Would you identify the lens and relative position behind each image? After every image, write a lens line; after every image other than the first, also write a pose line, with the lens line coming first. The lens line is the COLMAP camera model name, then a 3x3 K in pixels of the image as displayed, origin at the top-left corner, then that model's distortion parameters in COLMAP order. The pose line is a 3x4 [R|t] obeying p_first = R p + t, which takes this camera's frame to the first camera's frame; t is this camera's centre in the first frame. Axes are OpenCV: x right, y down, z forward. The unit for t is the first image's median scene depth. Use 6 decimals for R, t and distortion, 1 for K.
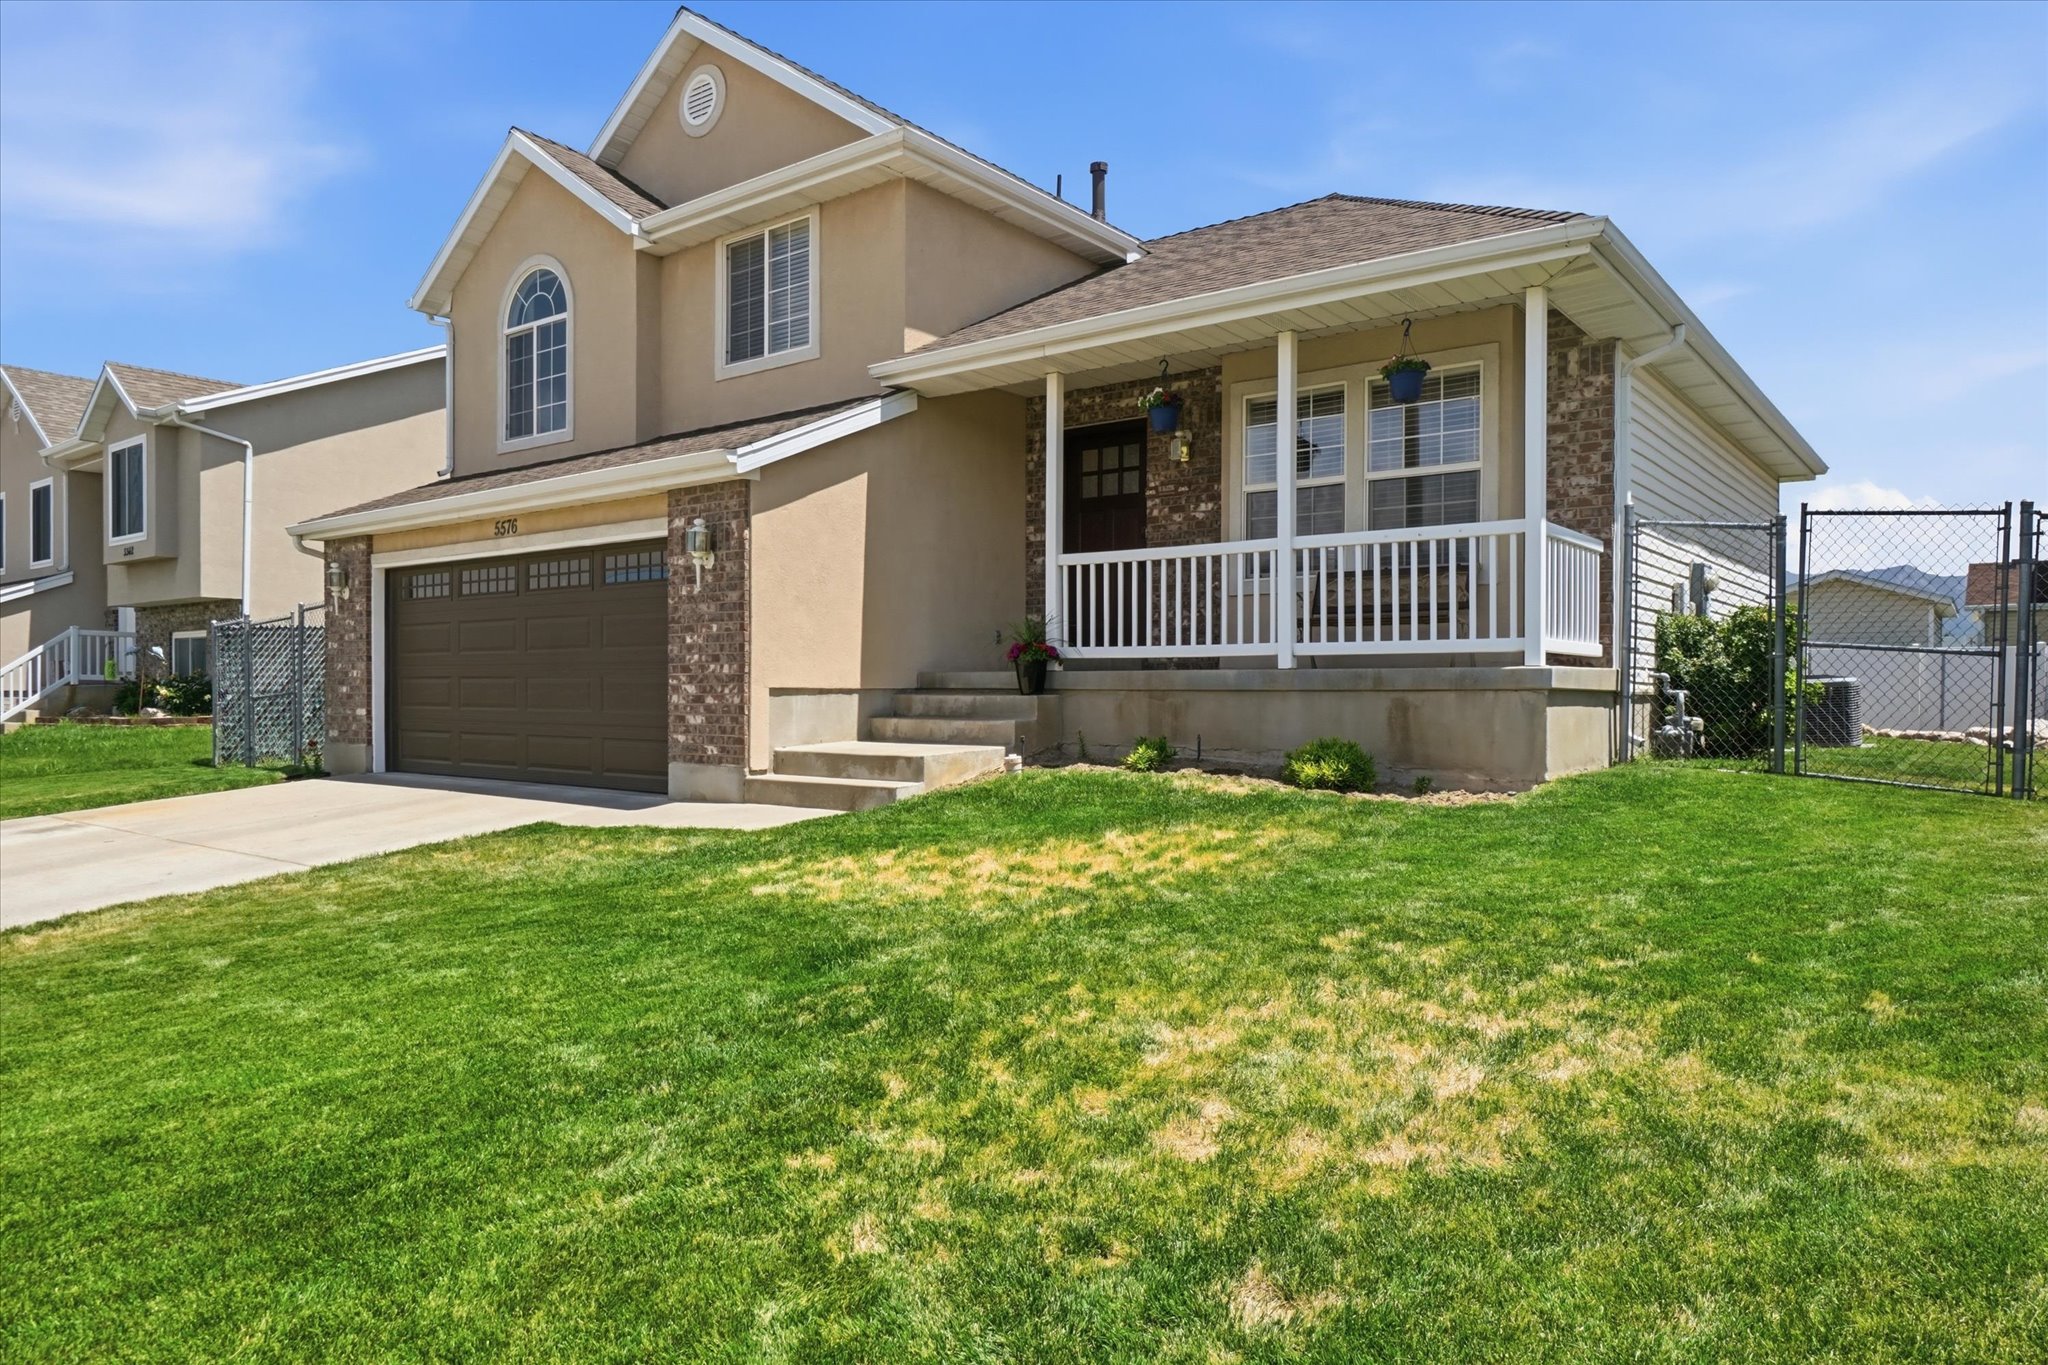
lens RADIAL K [[1068.1, 0, 1028.5], [0, 1068.1, 704.4], [0, 0, 1]] dist [0.001251, 0.000511]
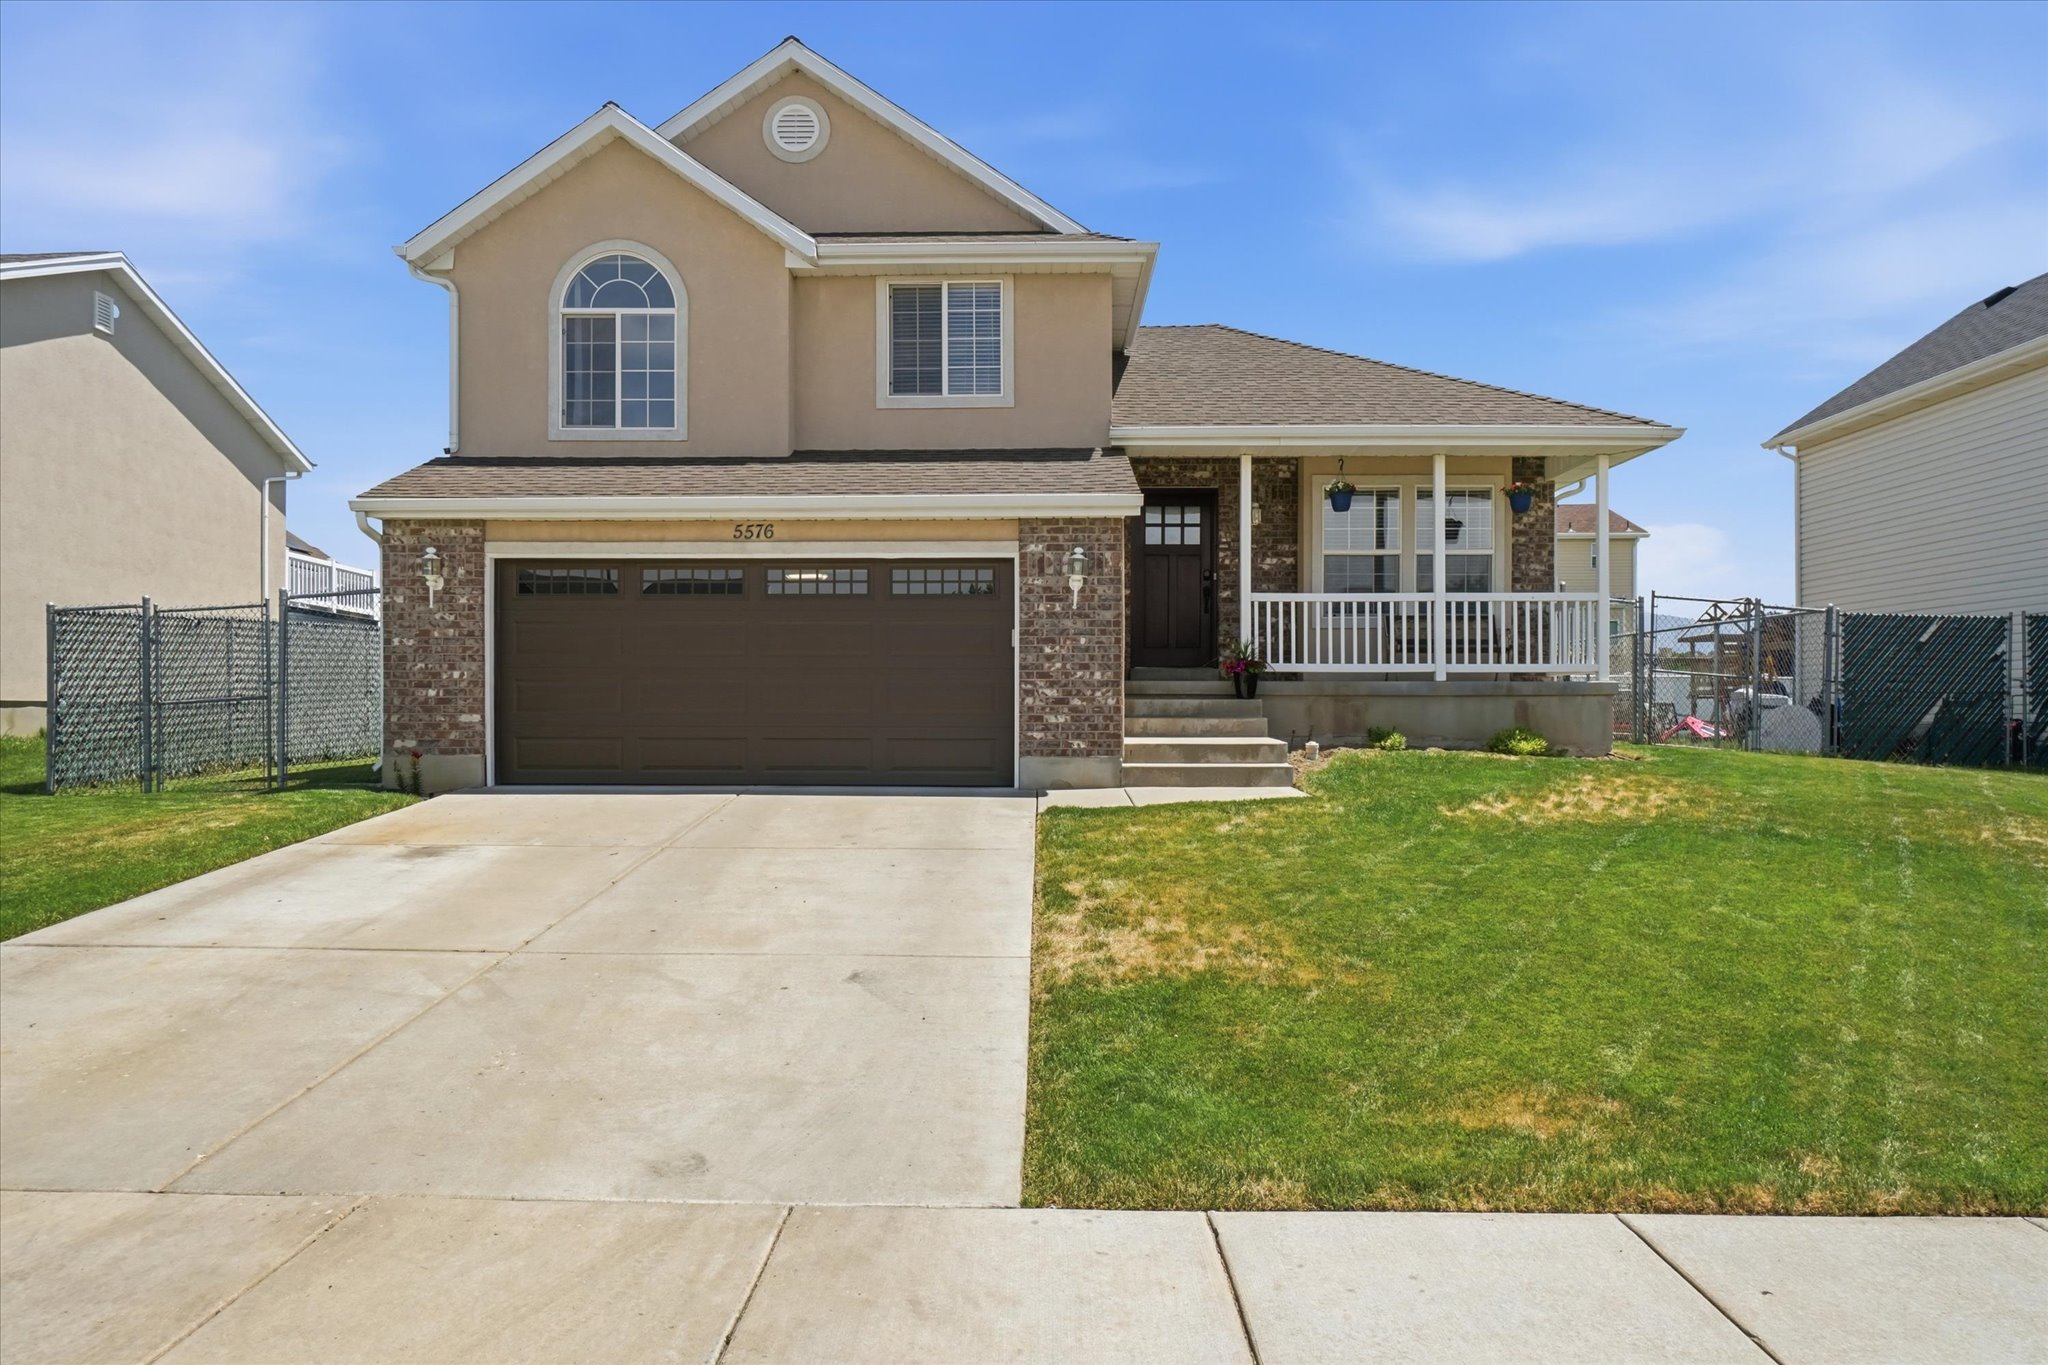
lens RADIAL K [[1014.6, 0, 1022.0], [0, 1014.6, 711.6], [0, 0, 1]] dist [0.001782, 0.000408]
pose [[0.867187, -0.002279, 0.497977, -0.847998], [0.006996, 0.999947, -0.007607, 0.013796], [-0.497933, 0.010080, 0.867157, 0.058189]]
